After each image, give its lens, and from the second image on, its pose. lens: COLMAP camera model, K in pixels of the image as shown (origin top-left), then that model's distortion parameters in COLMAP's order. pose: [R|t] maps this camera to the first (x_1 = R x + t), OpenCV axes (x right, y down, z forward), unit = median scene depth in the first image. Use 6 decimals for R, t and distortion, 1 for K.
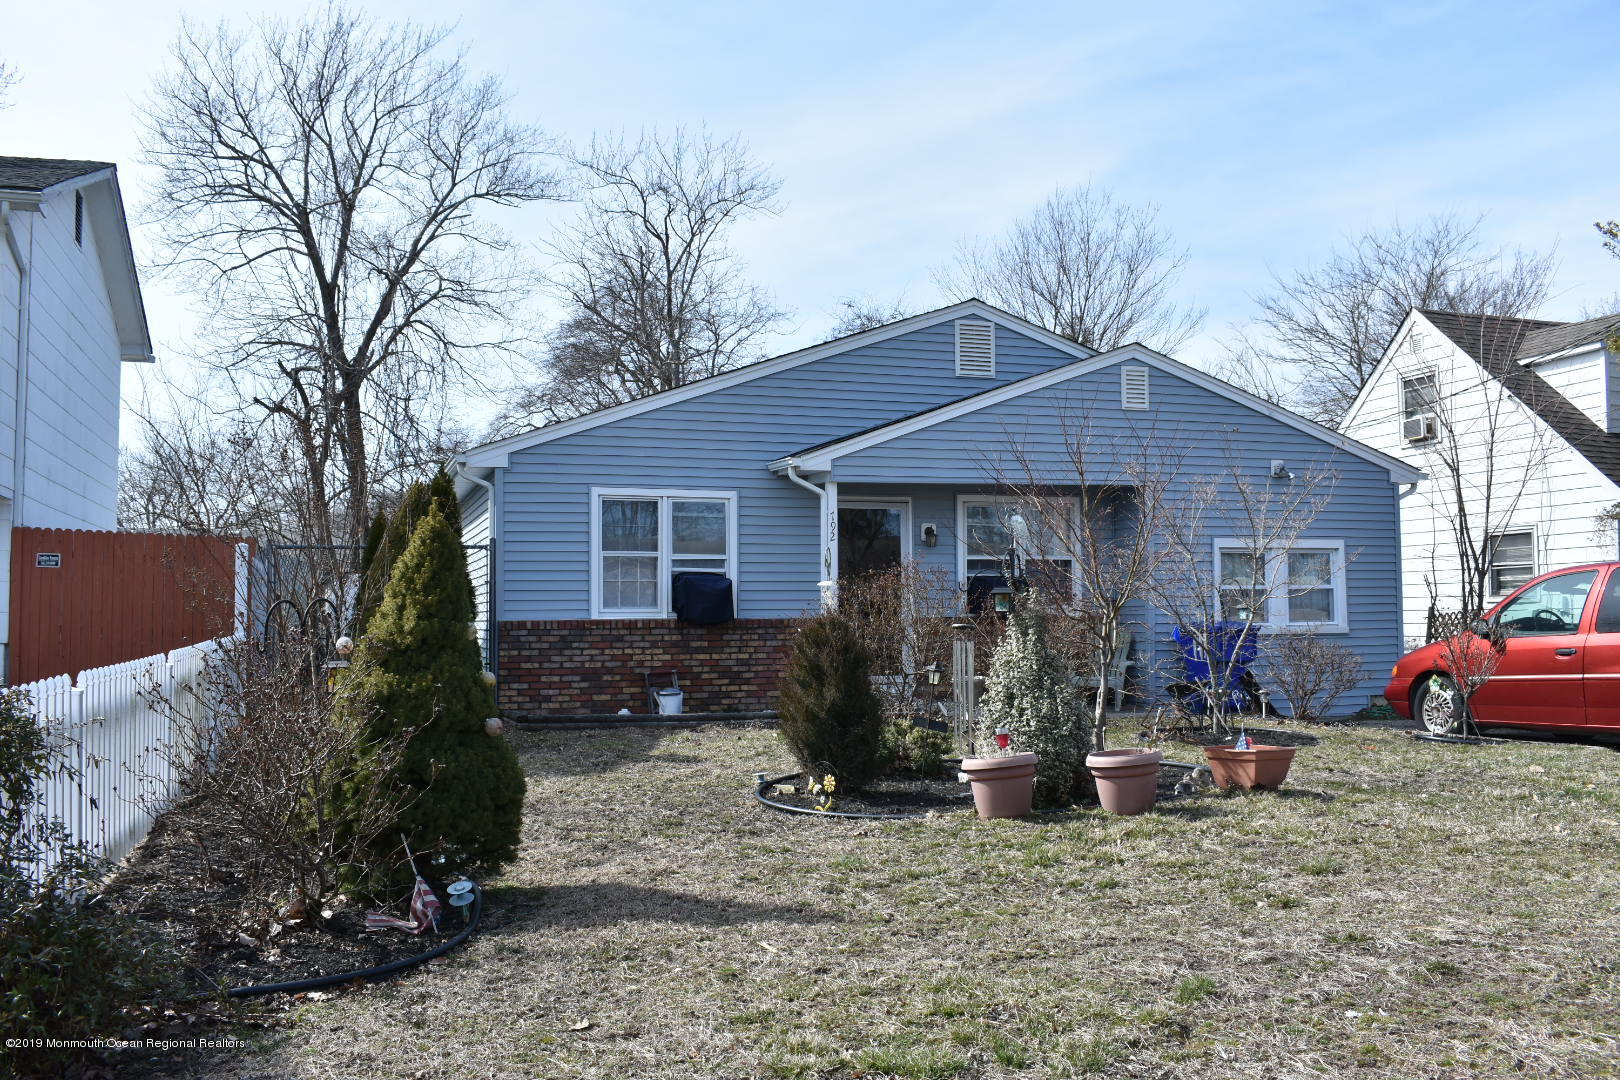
lens RADIAL K [[1413.1, 0, 810.3], [0, 1413.1, 540.2], [0, 0, 1]] dist [-0.049419, 0.000774]
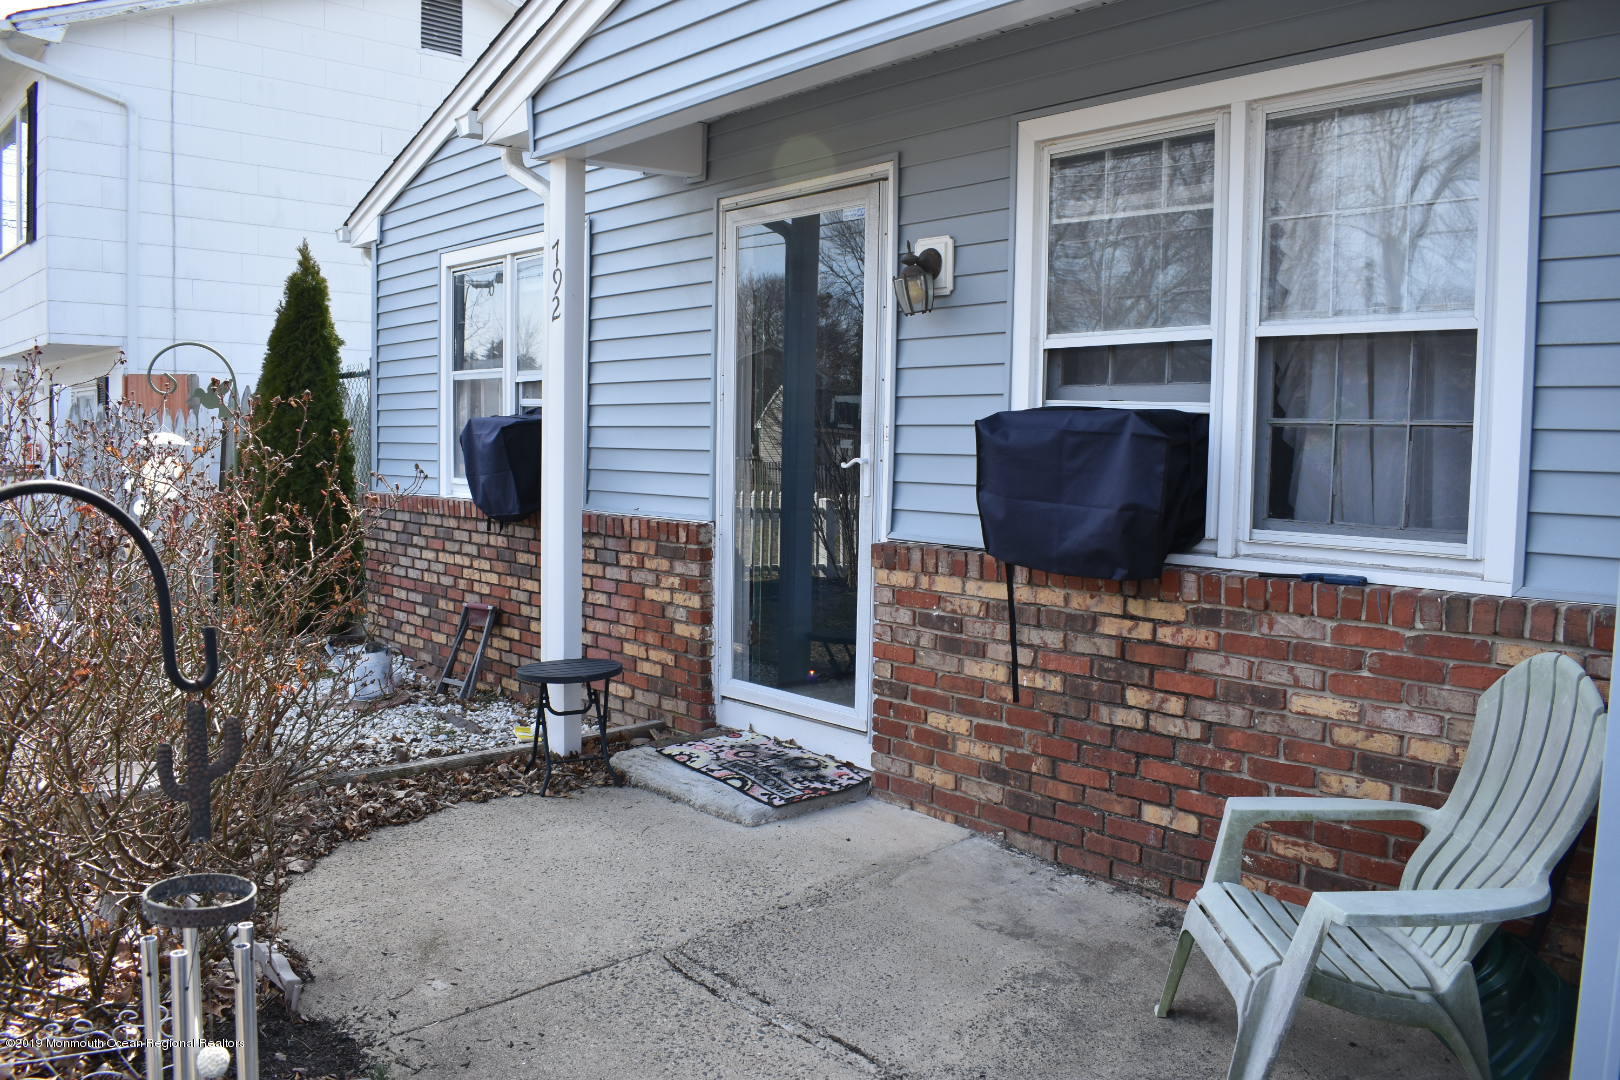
lens RADIAL K [[1261.7, 0, 808.7], [0, 1261.7, 543.6], [0, 0, 1]] dist [-0.083788, -0.005469]
pose [[0.398613, 0.087280, -0.912957, 0.351705], [0.032483, 0.993493, 0.109162, 0.025387], [0.916544, -0.073169, 0.393184, 0.931613]]
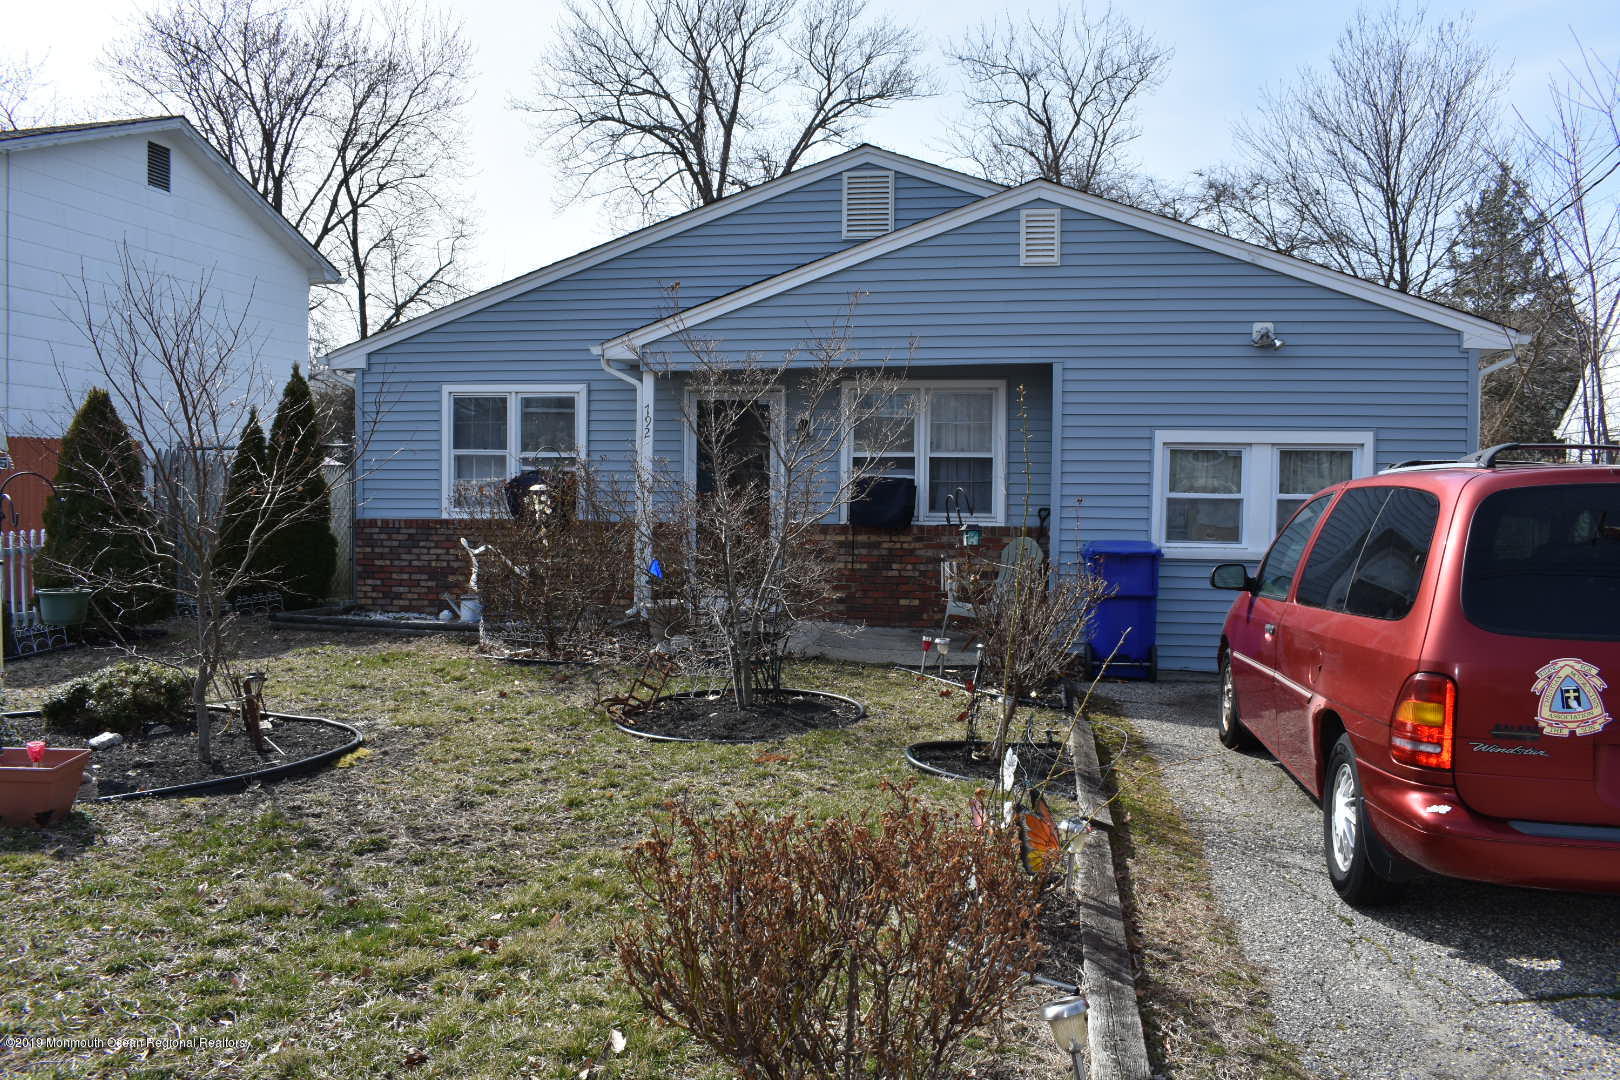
lens RADIAL K [[1261.7, 0, 808.0], [0, 1261.7, 539.5], [0, 0, 1]] dist [-0.083788, -0.005469]
pose [[0.877615, 0.033844, -0.478170, 0.491486], [0.010191, 0.995962, 0.089195, -0.005317], [0.479258, -0.083152, 0.873726, 0.348345]]
